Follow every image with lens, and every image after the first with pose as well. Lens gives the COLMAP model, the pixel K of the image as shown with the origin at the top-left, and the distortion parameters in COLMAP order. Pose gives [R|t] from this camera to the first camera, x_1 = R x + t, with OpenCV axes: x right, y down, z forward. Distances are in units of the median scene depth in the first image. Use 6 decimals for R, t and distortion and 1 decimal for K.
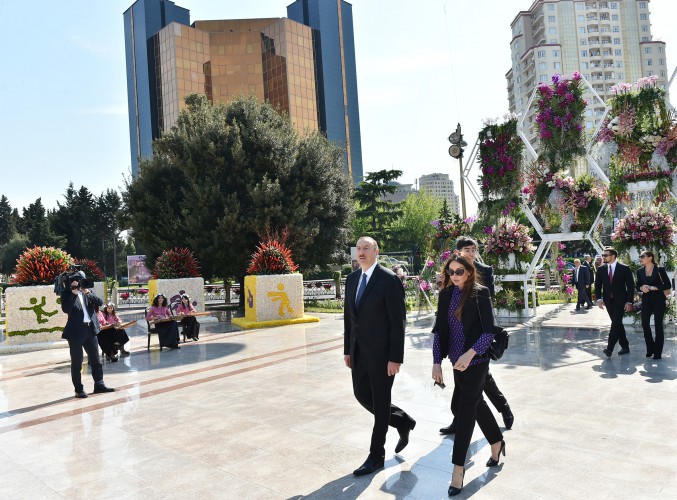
lens RADIAL K [[560.2, 0, 338.6], [0, 560.2, 250.9], [0, 0, 1]] dist [-0.009528, -0.009648]
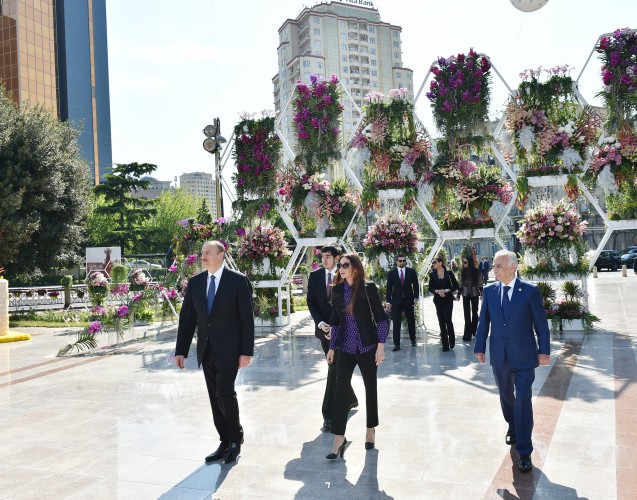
lens RADIAL K [[515.1, 0, 318.6], [0, 515.1, 249.9], [0, 0, 1]] dist [-0.003131, -0.004310]
pose [[0.936447, 0.020206, 0.350228, 0.086636], [-0.017634, 0.999789, -0.010533, -0.001252], [-0.350367, 0.003688, 0.936605, 0.156688]]
